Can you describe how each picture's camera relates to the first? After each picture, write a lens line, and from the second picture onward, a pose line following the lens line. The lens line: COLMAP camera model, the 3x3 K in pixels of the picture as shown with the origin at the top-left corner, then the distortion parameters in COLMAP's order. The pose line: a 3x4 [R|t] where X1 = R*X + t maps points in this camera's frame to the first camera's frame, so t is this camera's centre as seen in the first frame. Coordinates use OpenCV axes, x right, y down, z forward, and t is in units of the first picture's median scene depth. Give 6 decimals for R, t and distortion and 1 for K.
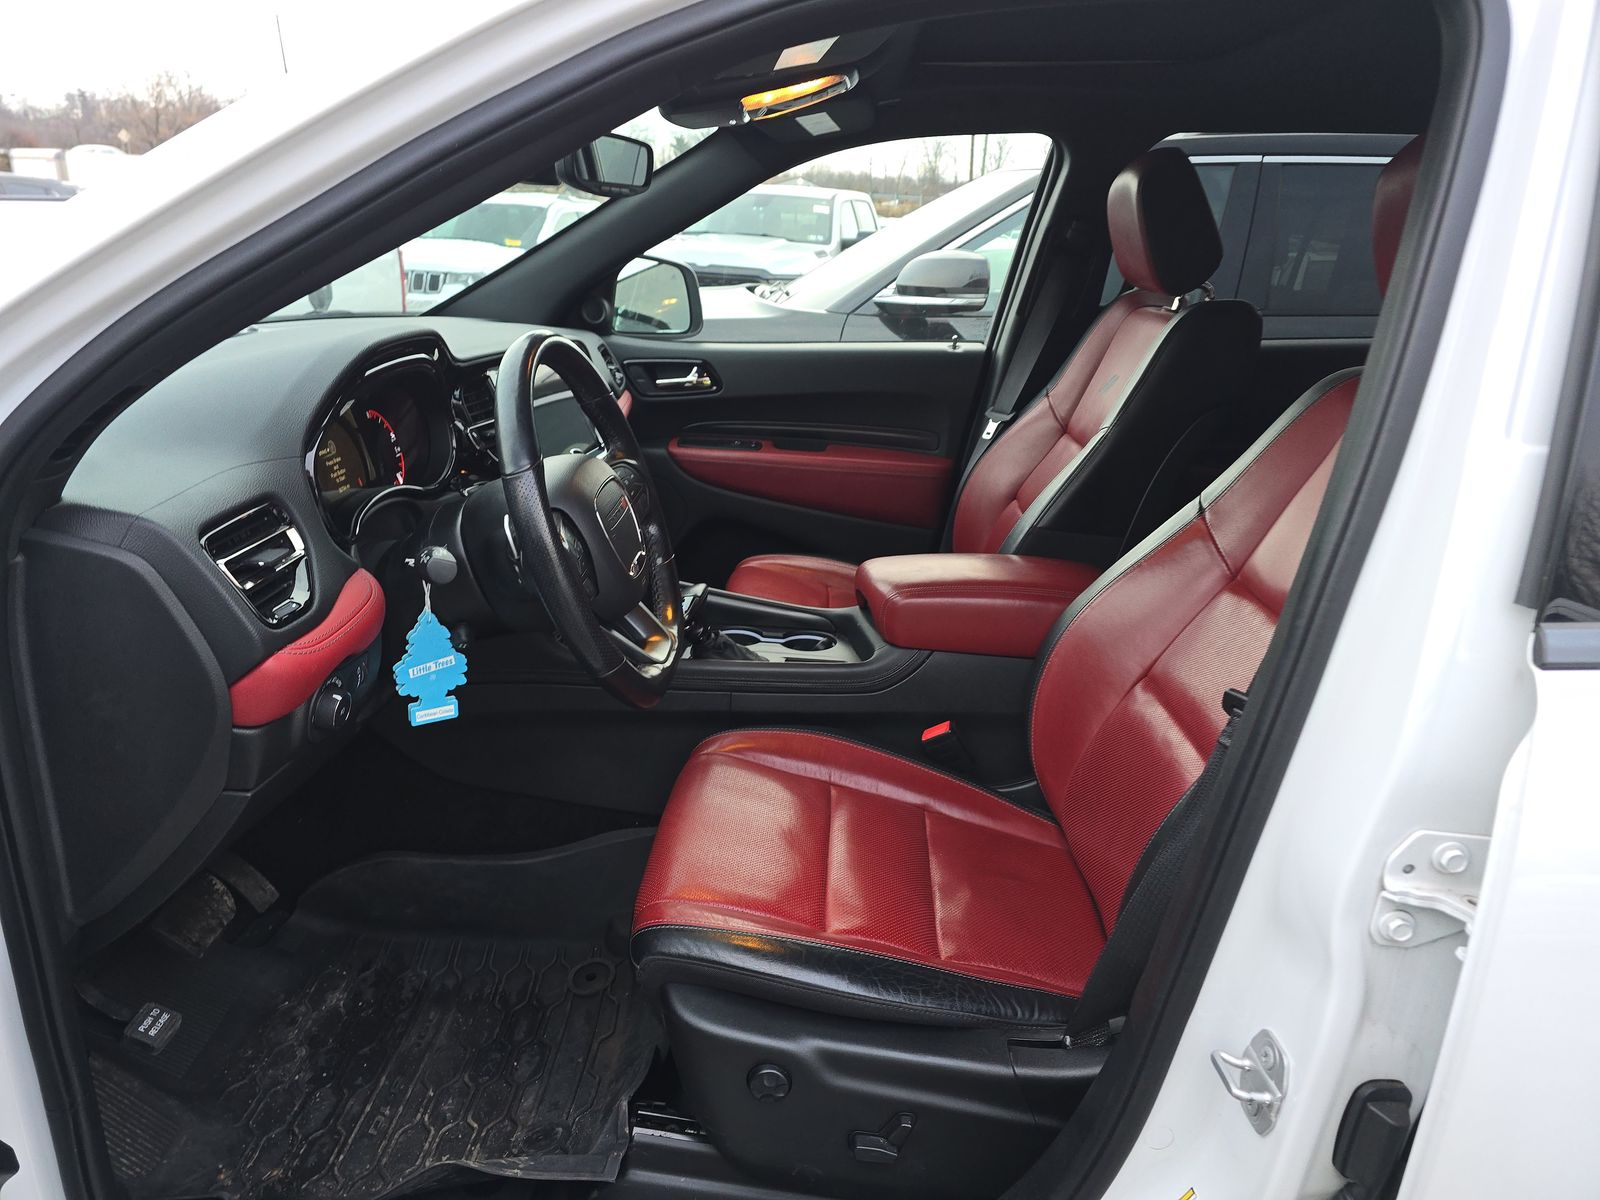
lens RADIAL K [[1026.3, 0, 800.0], [0, 1026.3, 600.0], [0, 0, 1]] dist [0.009296, -0.018870]
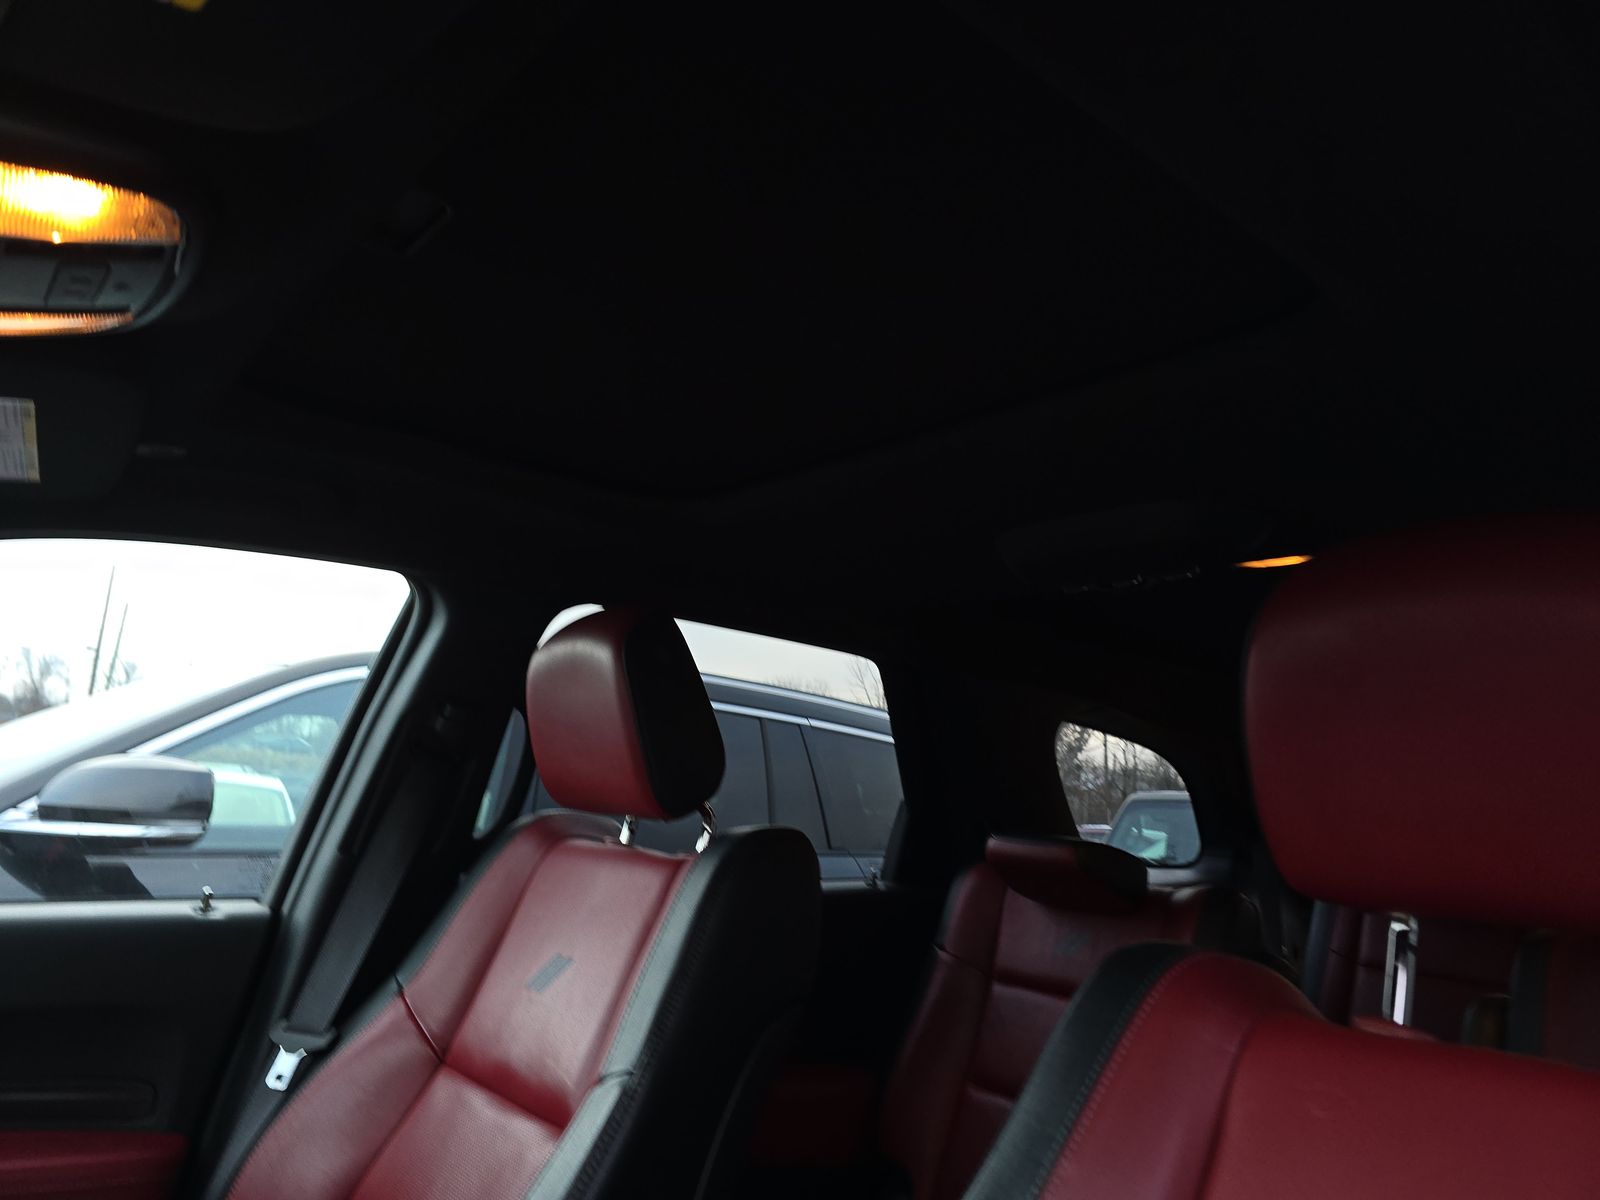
lens RADIAL K [[1026.3, 0, 800.0], [0, 1026.3, 600.0], [0, 0, 1]] dist [0.009296, -0.018870]
pose [[0.719525, 0.172352, 0.672739, -0.015032], [0.183102, 0.887355, -0.423172, -0.104425], [-0.669893, 0.427663, 0.606917, 0.392240]]
